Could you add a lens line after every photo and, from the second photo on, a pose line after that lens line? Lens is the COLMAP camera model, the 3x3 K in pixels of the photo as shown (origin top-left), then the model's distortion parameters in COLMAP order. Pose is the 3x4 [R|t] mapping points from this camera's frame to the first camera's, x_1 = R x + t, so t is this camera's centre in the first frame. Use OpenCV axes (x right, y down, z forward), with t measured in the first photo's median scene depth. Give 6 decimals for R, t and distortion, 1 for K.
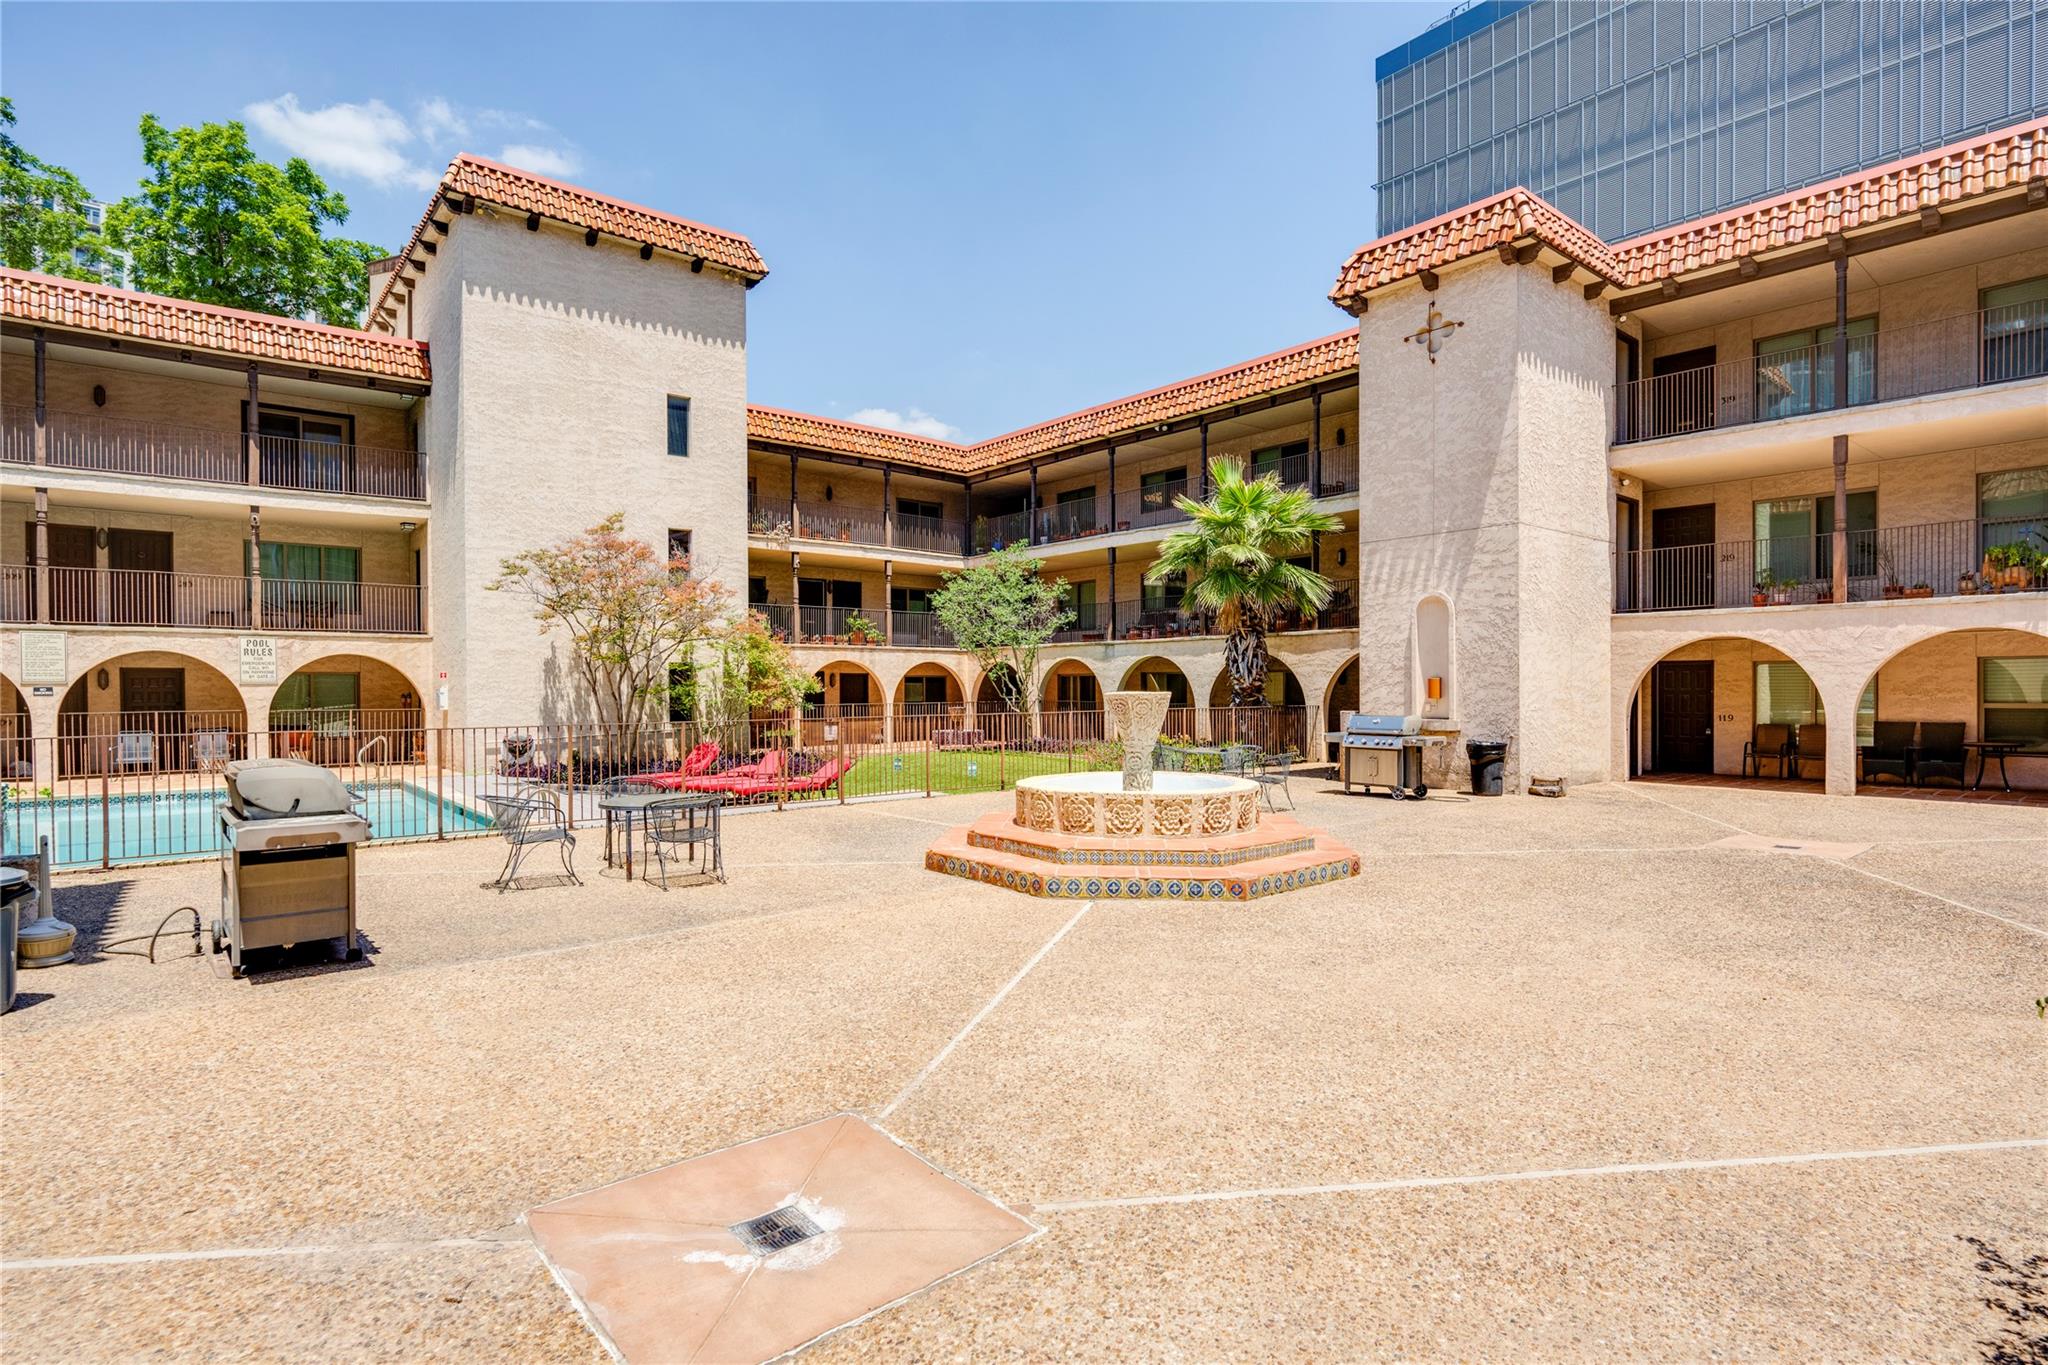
lens RADIAL K [[1030.1, 0, 1024.3], [0, 1030.1, 685.4], [0, 0, 1]] dist [0.000180, 0.000198]
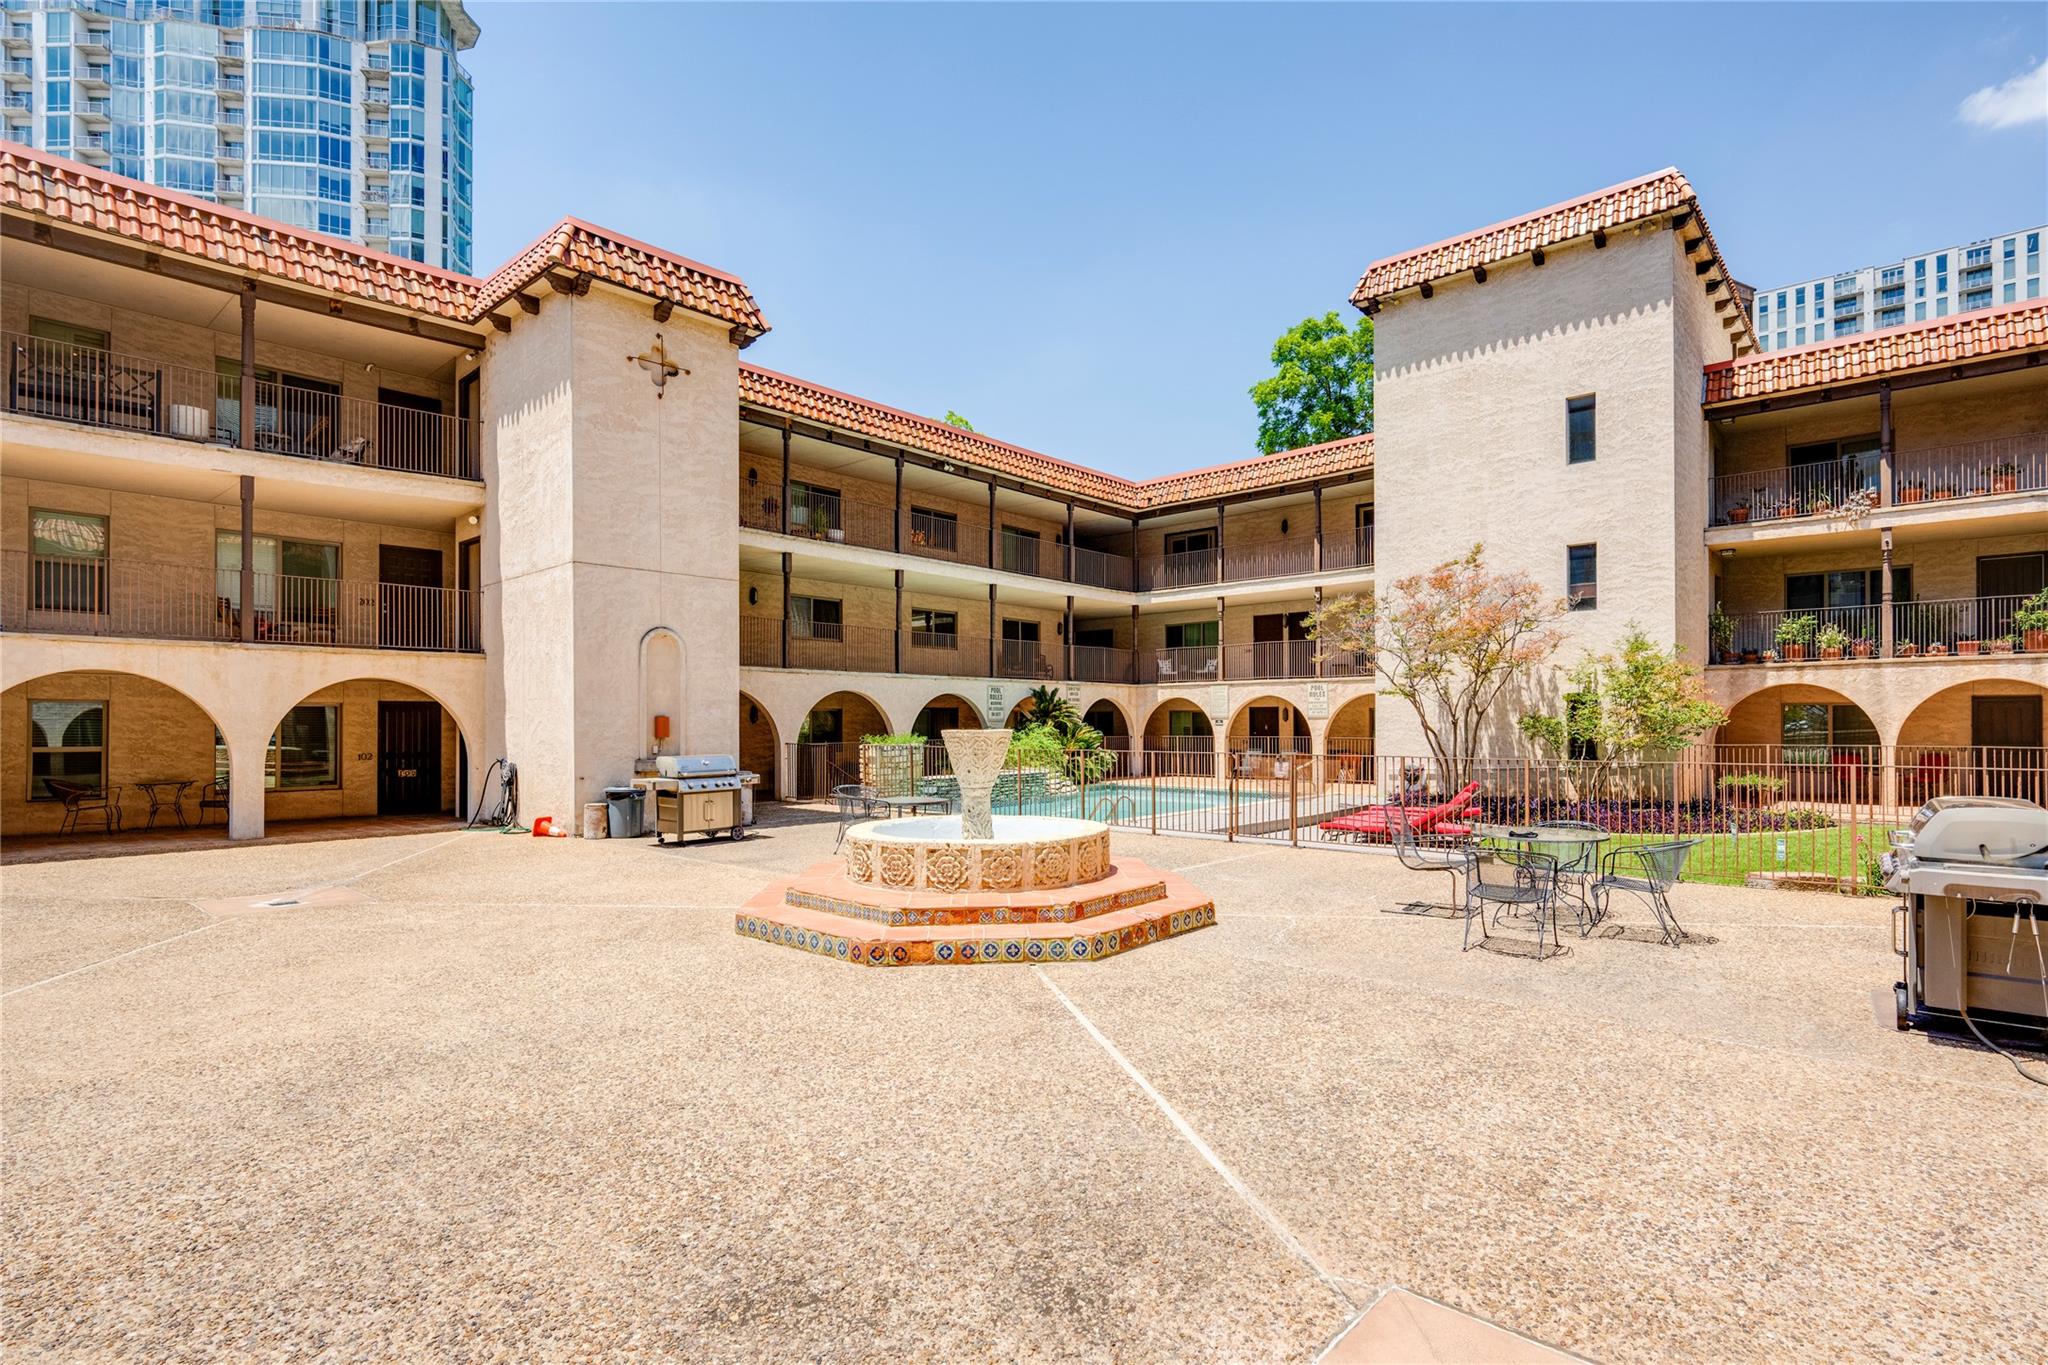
lens RADIAL K [[966.7, 0, 1032.7], [0, 966.7, 711.8], [0, 0, 1]] dist [-0.000601, 0.000015]
pose [[0.157119, -0.008312, -0.987545, 0.342941], [0.002083, 0.999965, -0.008085, 0.000217], [0.987578, -0.000786, 0.157130, 0.323531]]
